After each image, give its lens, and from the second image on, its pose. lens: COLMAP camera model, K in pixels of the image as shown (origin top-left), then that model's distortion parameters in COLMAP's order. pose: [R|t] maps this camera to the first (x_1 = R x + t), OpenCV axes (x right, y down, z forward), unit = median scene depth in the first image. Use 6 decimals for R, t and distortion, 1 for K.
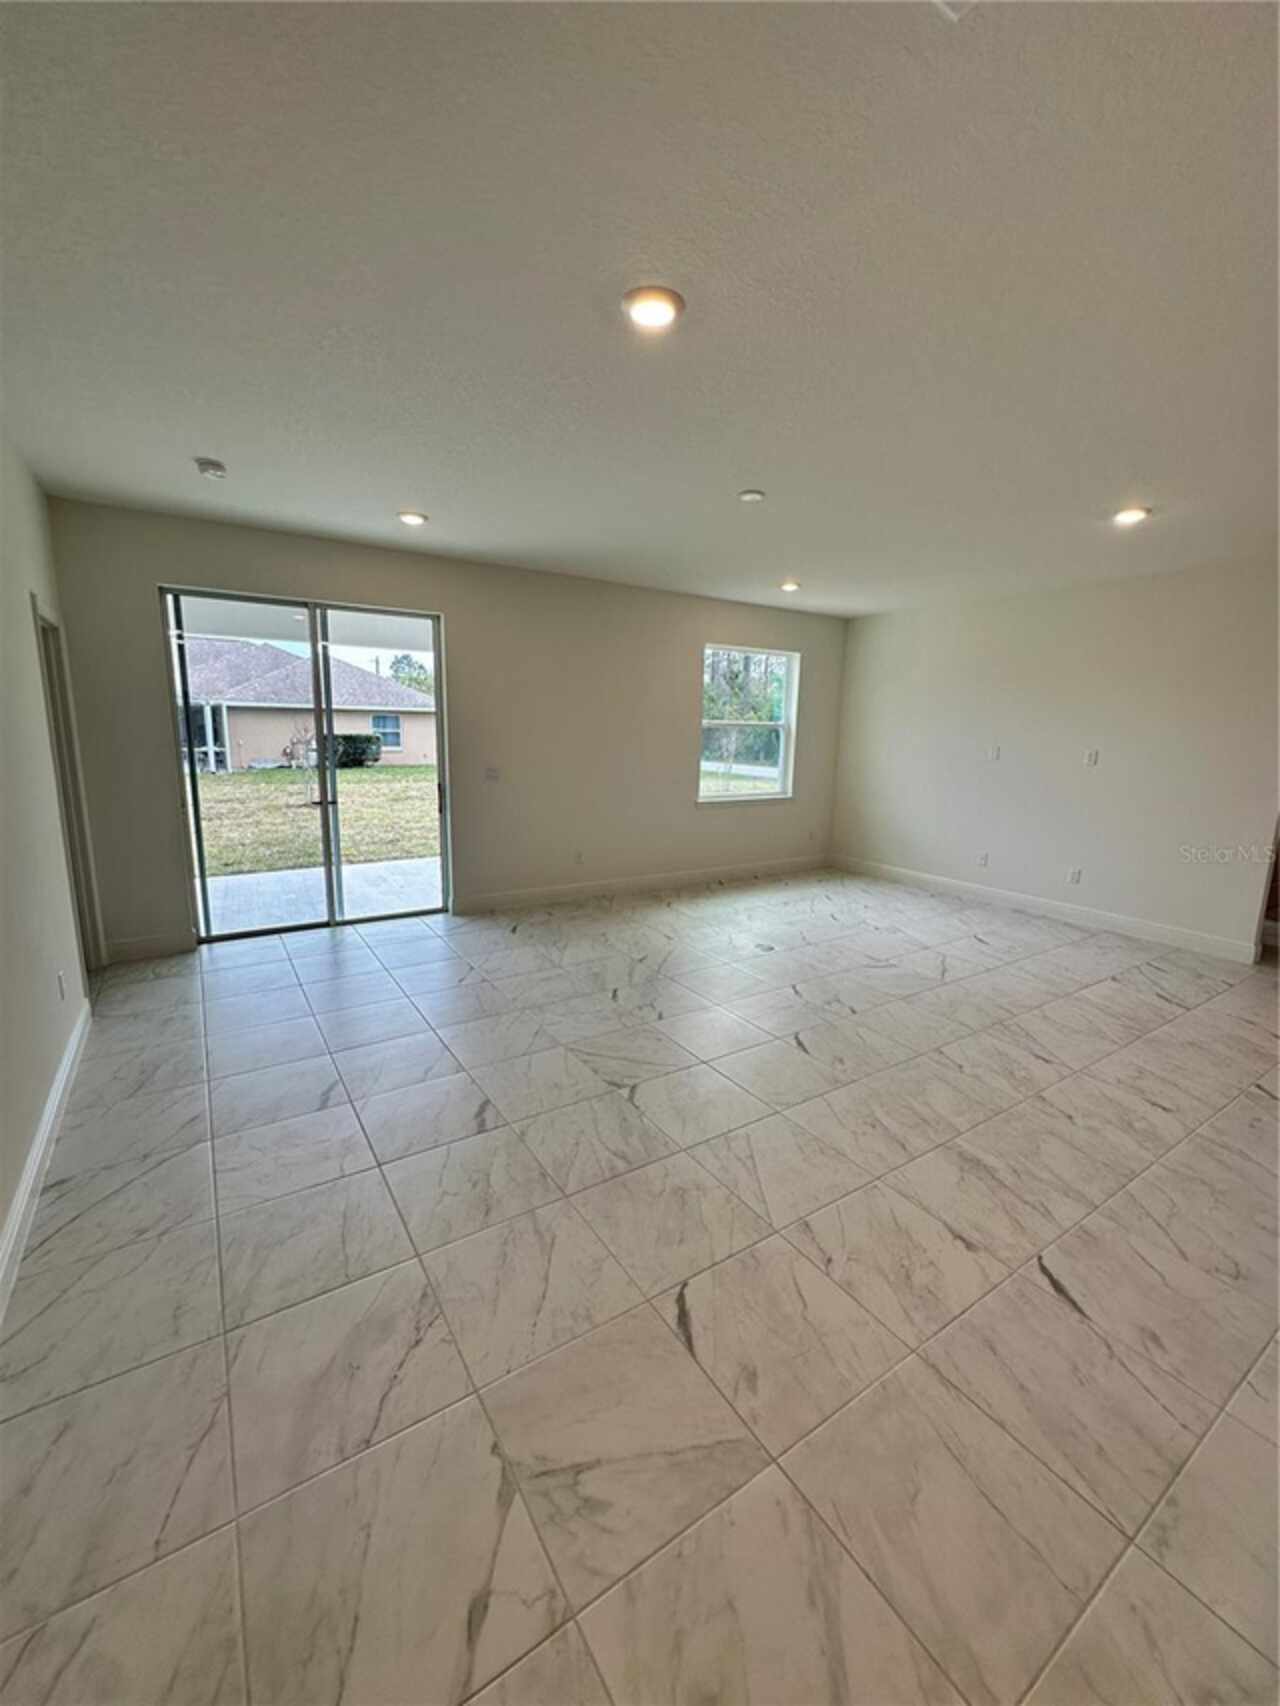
lens RADIAL K [[676.6, 0, 643.7], [0, 676.6, 851.2], [0, 0, 1]] dist [-0.000590, -0.000081]
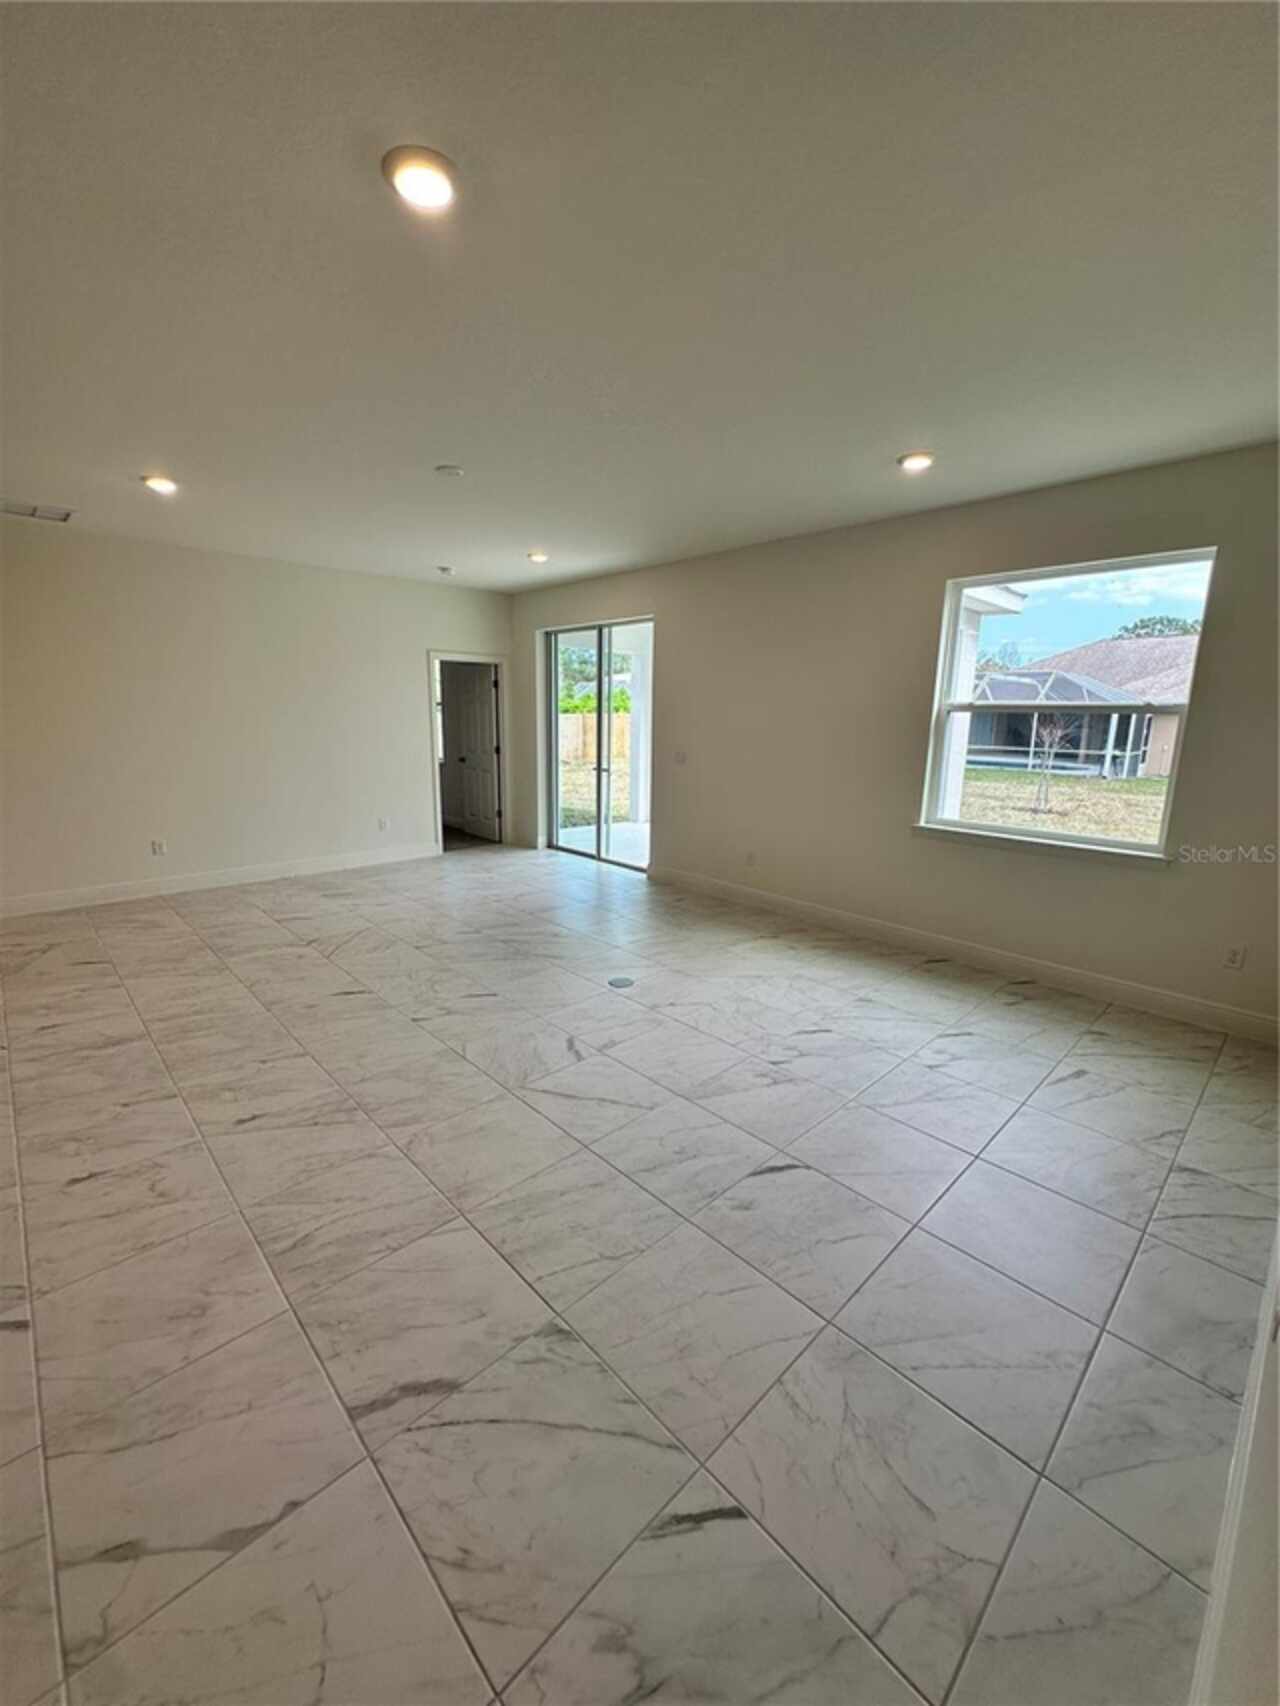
lens RADIAL K [[676.6, 0, 639.4], [0, 676.6, 851.6], [0, 0, 1]] dist [-0.000590, -0.000081]
pose [[0.179219, 0.180222, -0.967161, 1.164283], [-0.188983, 0.971076, 0.145933, -0.160897], [0.965487, 0.156623, 0.208094, 1.043561]]
